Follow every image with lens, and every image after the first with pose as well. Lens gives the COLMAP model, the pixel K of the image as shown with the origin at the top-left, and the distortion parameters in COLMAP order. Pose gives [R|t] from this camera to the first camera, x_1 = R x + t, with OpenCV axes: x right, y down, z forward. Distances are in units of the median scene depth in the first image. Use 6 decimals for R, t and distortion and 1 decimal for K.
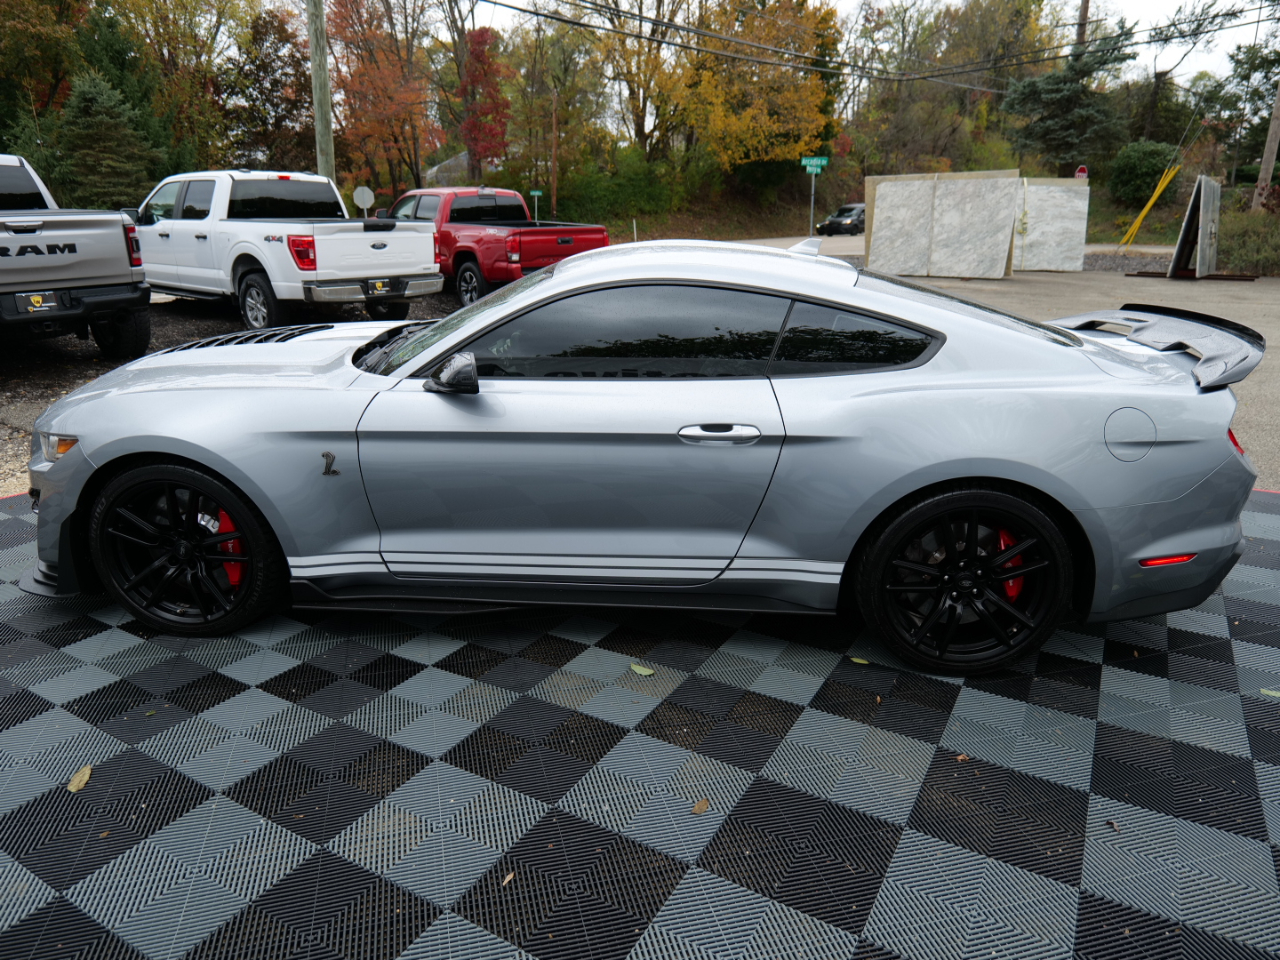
lens RADIAL K [[855.2, 0, 633.9], [0, 855.2, 476.4], [0, 0, 1]] dist [-0.015932, 0.005045]
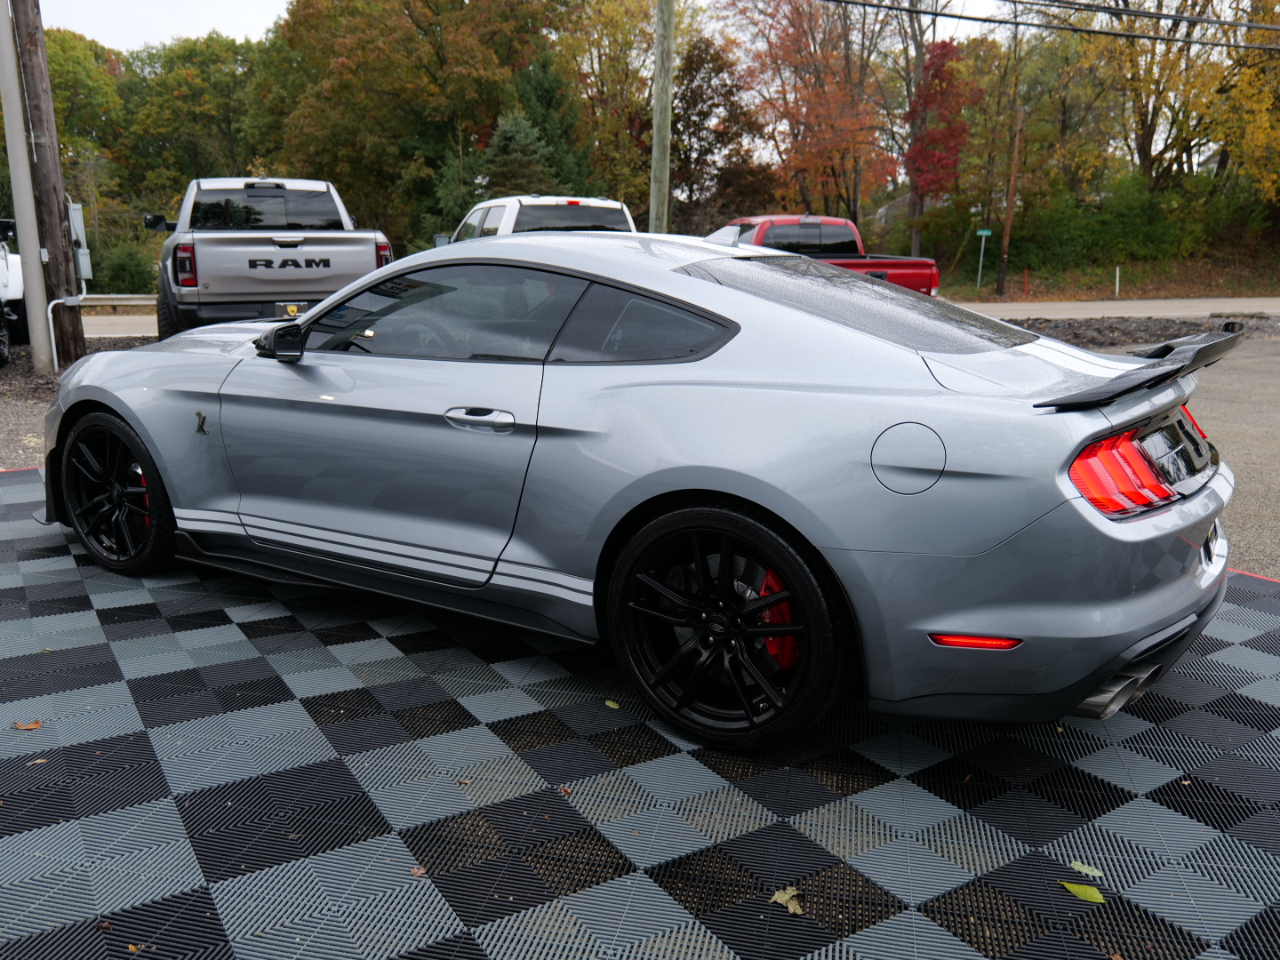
lens RADIAL K [[1051.8, 0, 637.2], [0, 1051.8, 482.4], [0, 0, 1]] dist [0.000766, 0.002921]
pose [[0.888728, 0.103781, -0.446534, 0.082061], [-0.144904, 0.987694, -0.058844, 0.006475], [0.434932, 0.117000, 0.892830, 0.006949]]
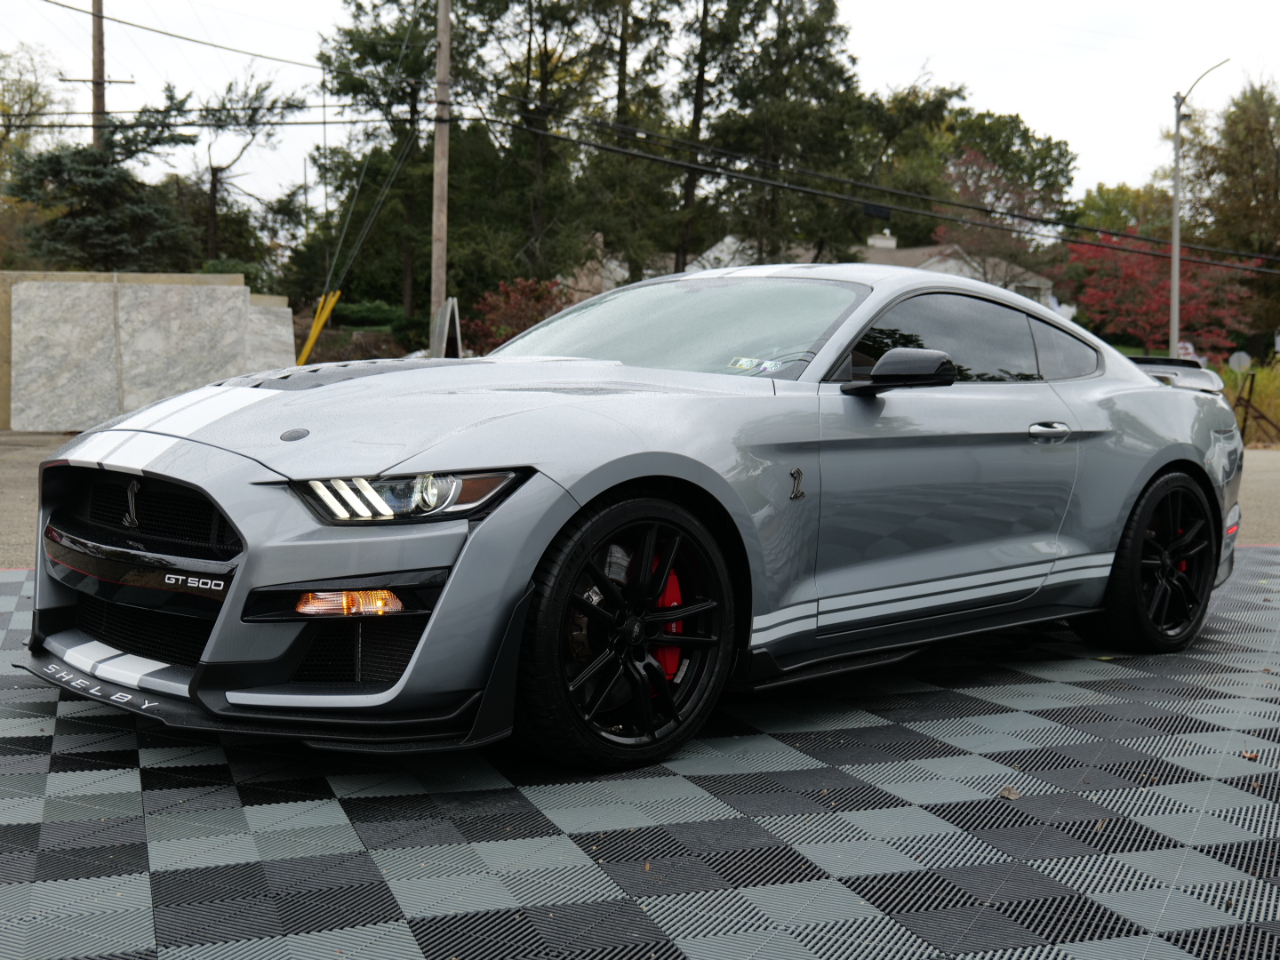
lens RADIAL K [[1557.2, 0, 645.5], [0, 1557.2, 476.8], [0, 0, 1]] dist [0.005728, -0.005523]
pose [[0.627618, -0.027579, 0.778033, -0.177172], [0.210843, 0.968046, -0.135766, 0.016313], [-0.749427, 0.249252, 0.613378, 0.024899]]
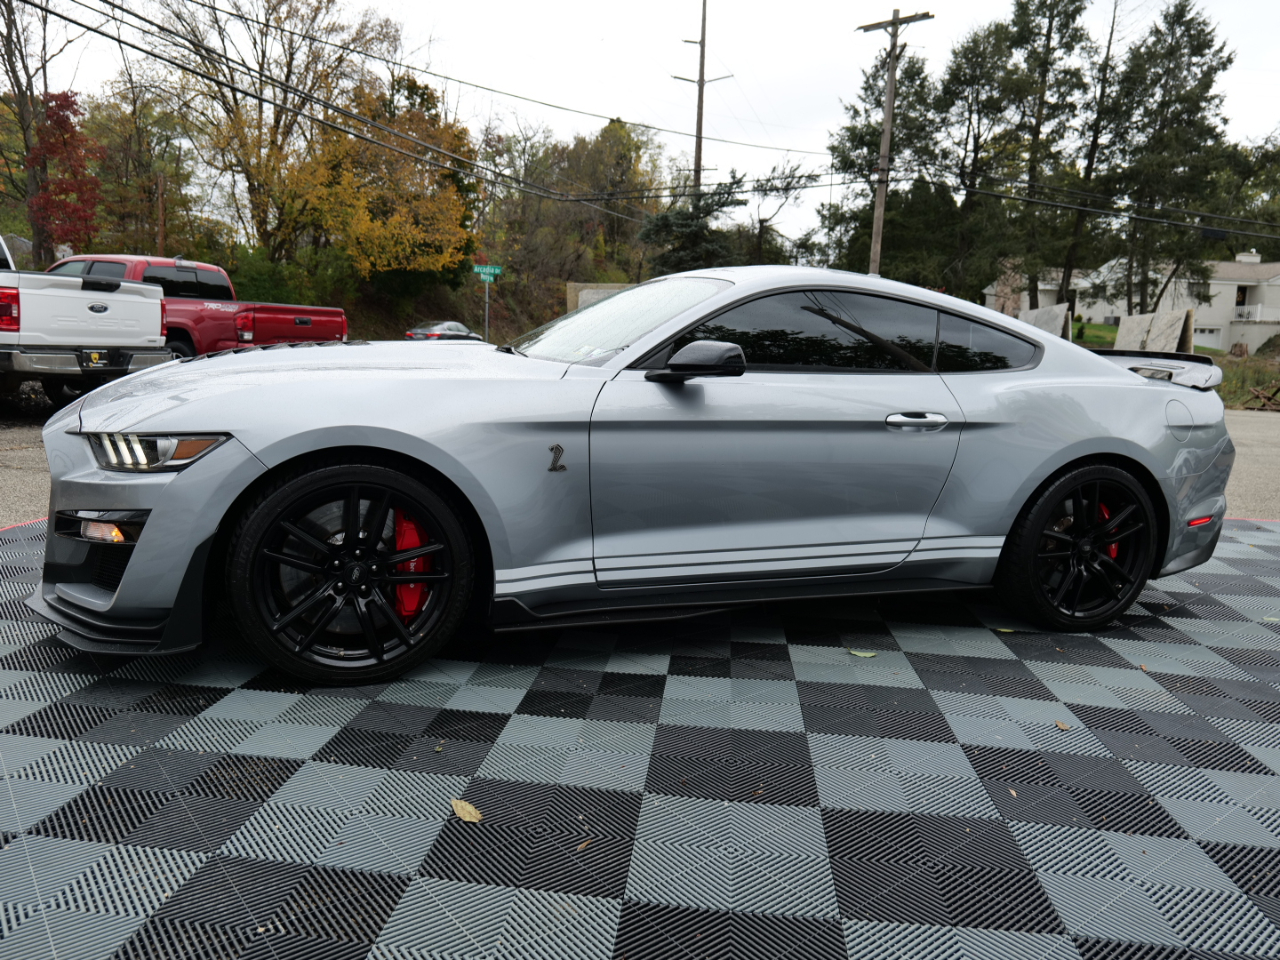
lens RADIAL K [[928.0, 0, 640.0], [0, 928.0, 480.0], [0, 0, 1]] dist [0.000514, 0.004032]
pose [[0.903040, -0.018947, 0.429139, -0.078905], [0.080920, 0.988644, -0.126631, 0.015775], [-0.421866, 0.149078, 0.894318, 0.009995]]
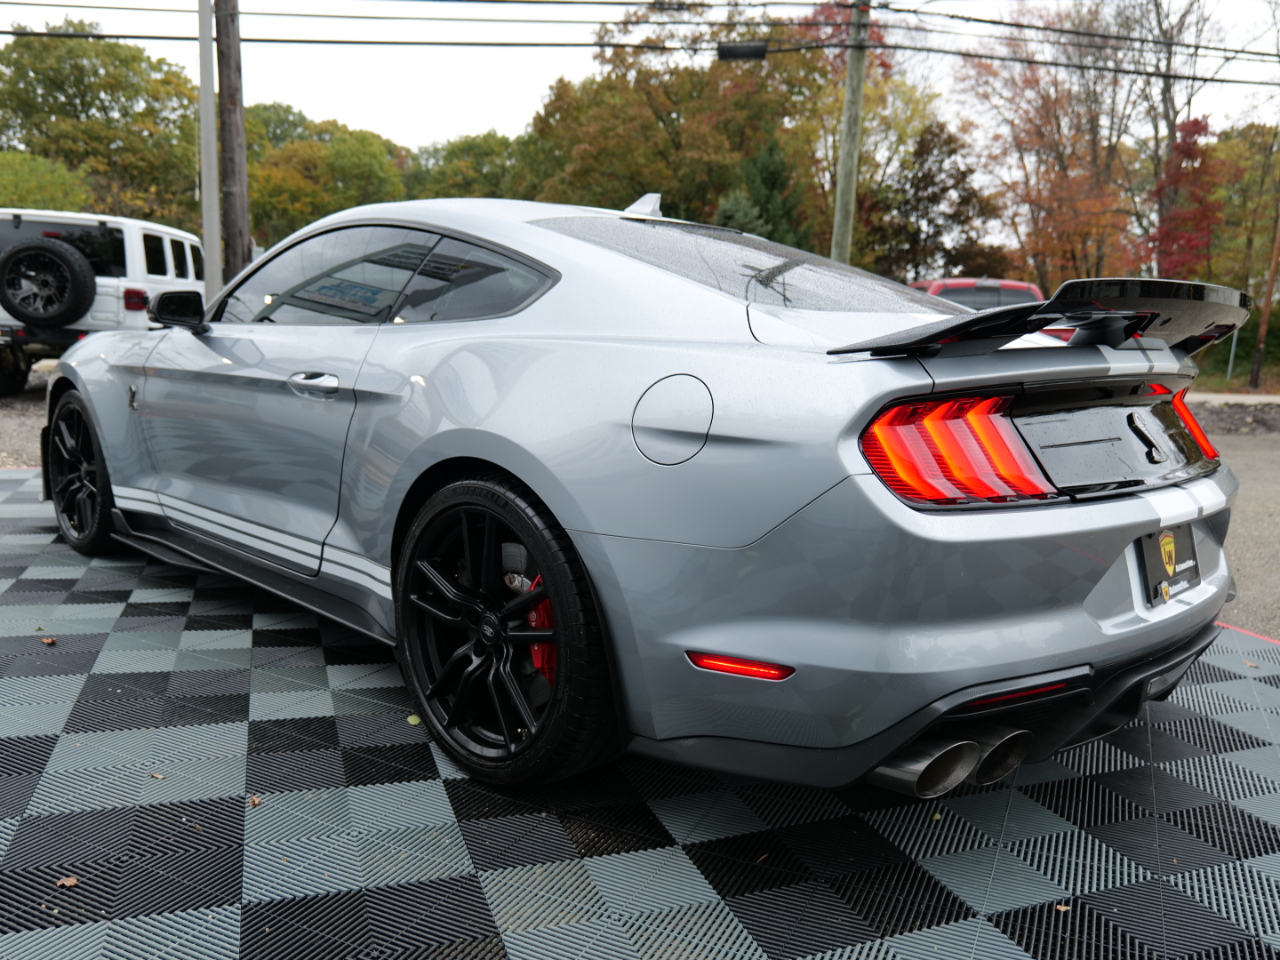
lens RADIAL K [[1028.0, 0, 633.4], [0, 1028.0, 478.7], [0, 0, 1]] dist [0.000901, 0.003901]
pose [[0.755269, 0.117589, -0.644781, 0.106304], [-0.230538, 0.968570, -0.093405, 0.006560], [0.613532, 0.219192, 0.758639, 0.048085]]
